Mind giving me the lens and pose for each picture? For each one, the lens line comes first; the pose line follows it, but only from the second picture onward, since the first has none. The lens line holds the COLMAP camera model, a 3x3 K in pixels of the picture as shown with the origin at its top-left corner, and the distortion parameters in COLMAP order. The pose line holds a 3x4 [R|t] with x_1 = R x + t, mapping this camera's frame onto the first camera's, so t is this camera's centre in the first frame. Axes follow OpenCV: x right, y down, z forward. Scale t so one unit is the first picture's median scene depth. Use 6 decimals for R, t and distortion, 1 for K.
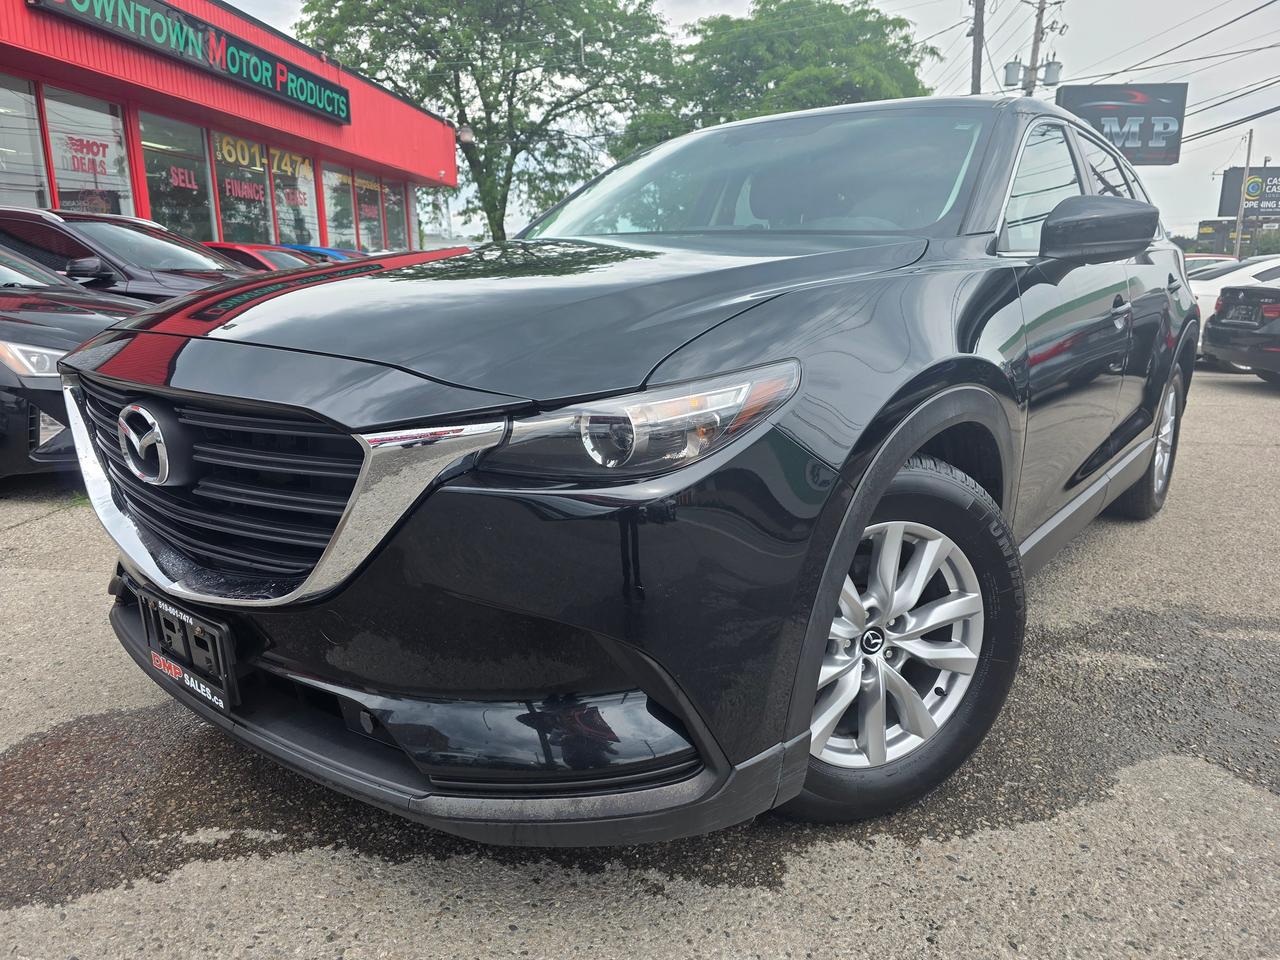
lens RADIAL K [[882.0, 0, 629.2], [0, 882.0, 471.7], [0, 0, 1]] dist [0.045797, -0.049129]
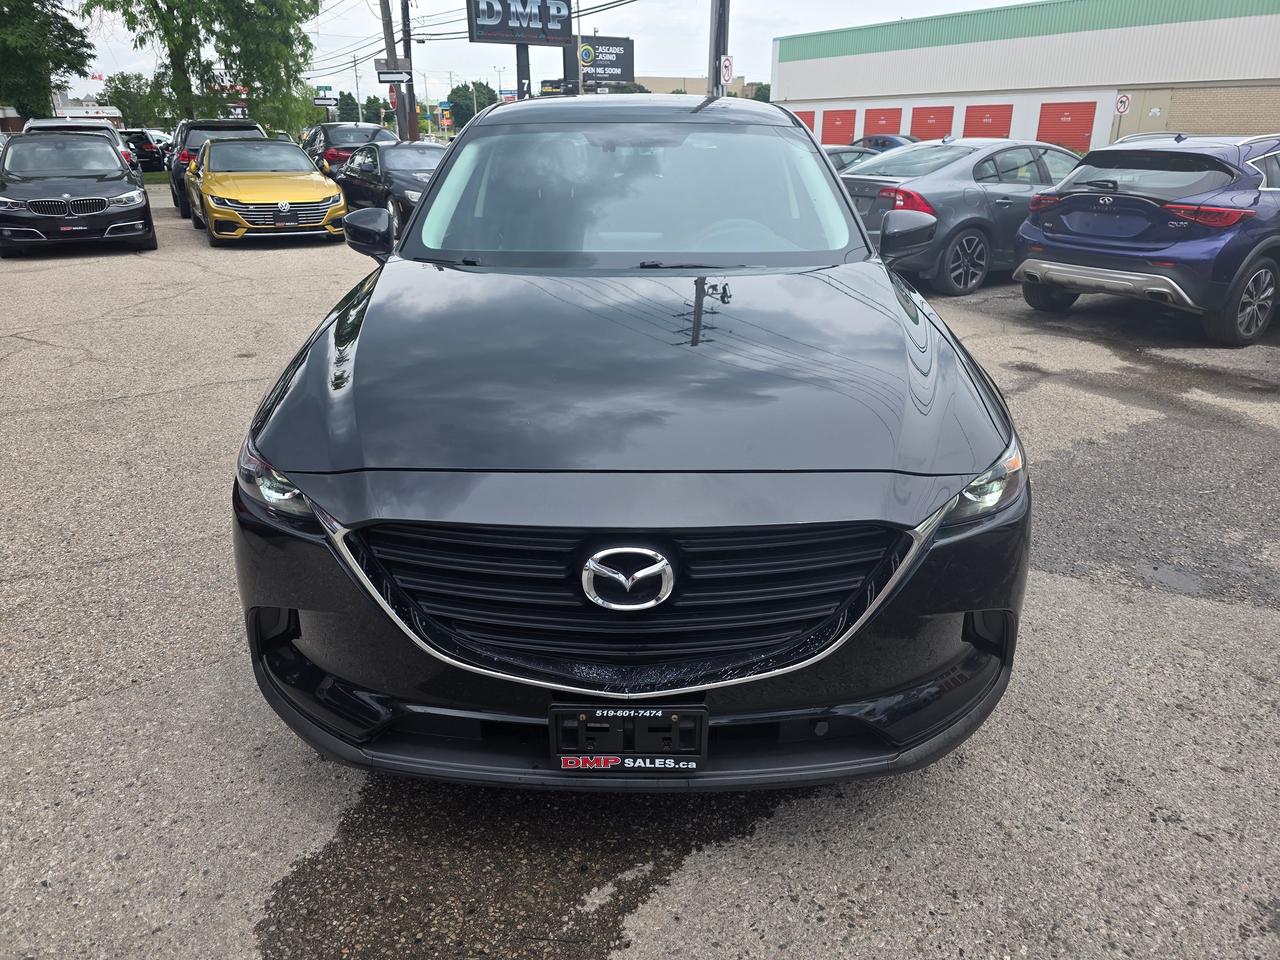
lens RADIAL K [[882.0, 0, 643.7], [0, 882.0, 460.8], [0, 0, 1]] dist [0.045797, -0.049129]
pose [[0.778604, -0.227028, 0.585007, -0.064340], [0.140787, 0.971693, 0.189714, -0.021683], [-0.611518, -0.065351, 0.788527, 0.008680]]
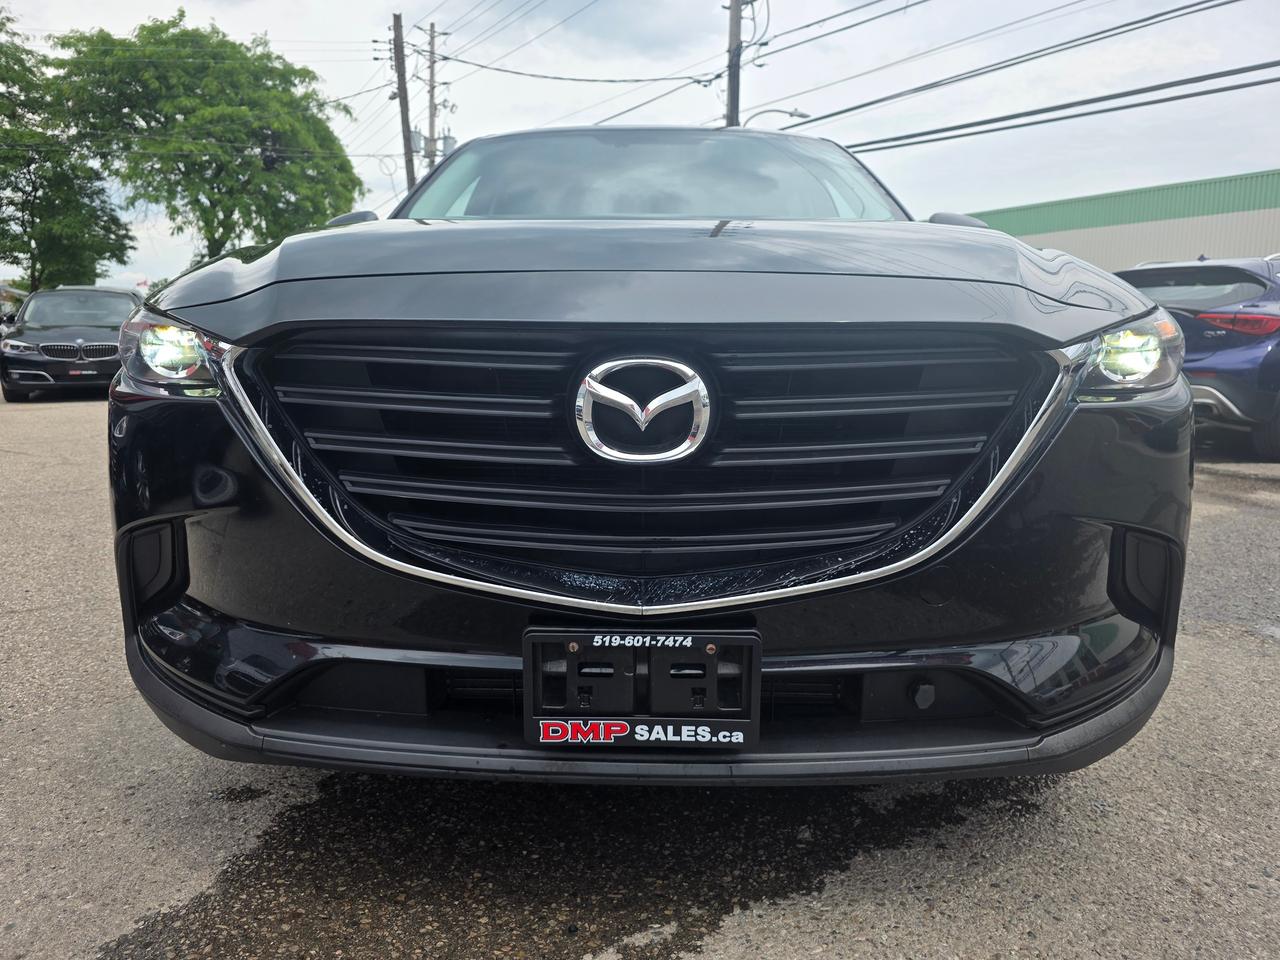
lens RADIAL K [[882.0, 0, 645.7], [0, 882.0, 479.3], [0, 0, 1]] dist [0.045797, -0.049129]
pose [[0.784719, -0.103867, 0.611087, -0.056585], [0.136729, 0.990582, -0.007209, 0.001939], [-0.604584, 0.089210, 0.791530, 0.024954]]
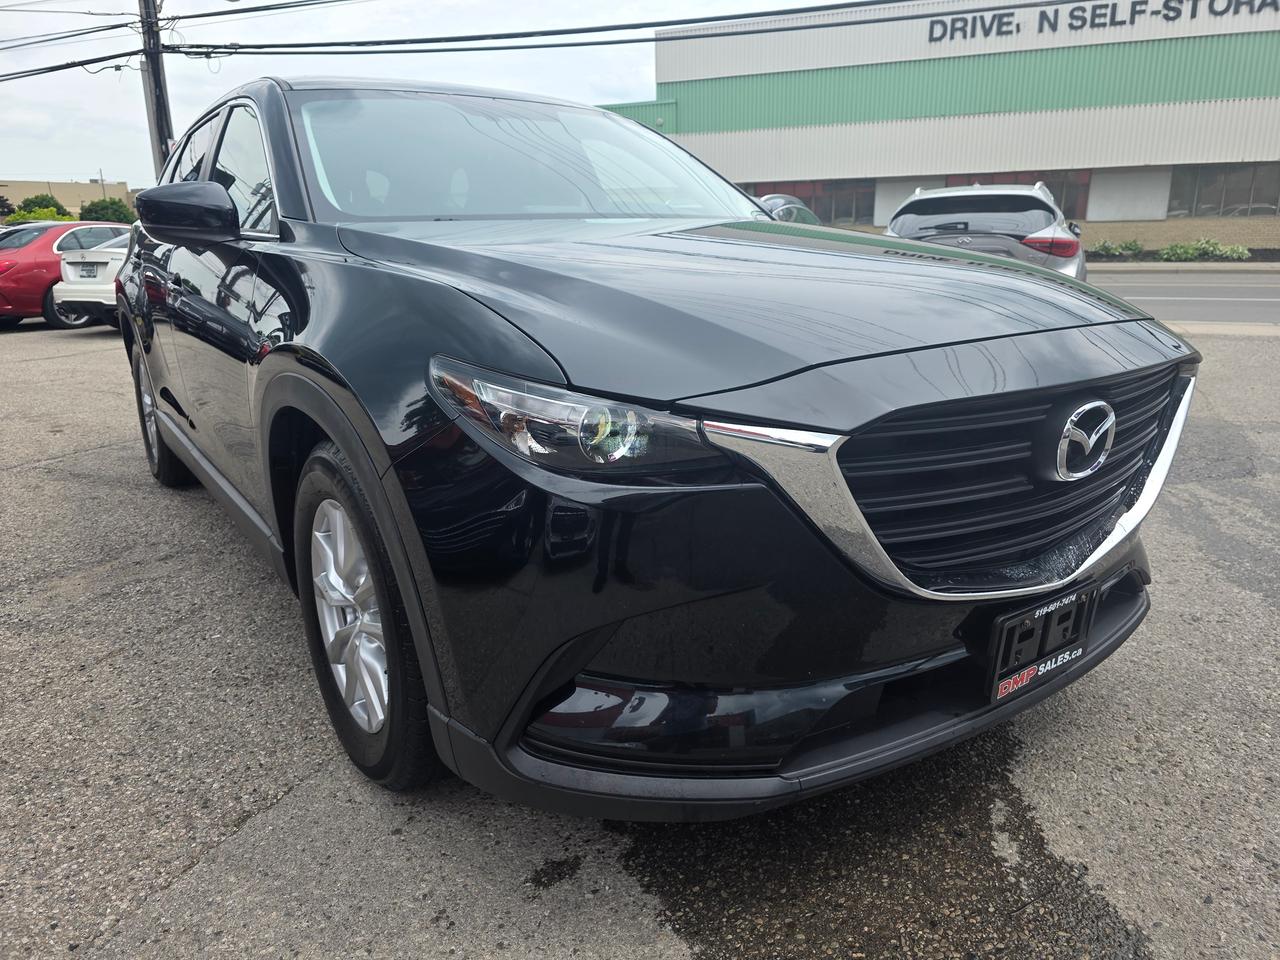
lens RADIAL K [[882.0, 0, 658.8], [0, 882.0, 450.5], [0, 0, 1]] dist [0.045797, -0.049129]
pose [[0.249459, -0.241690, 0.937740, -0.092953], [0.225024, 0.956315, 0.186616, -0.018544], [-0.941878, 0.164461, 0.292948, 0.067559]]
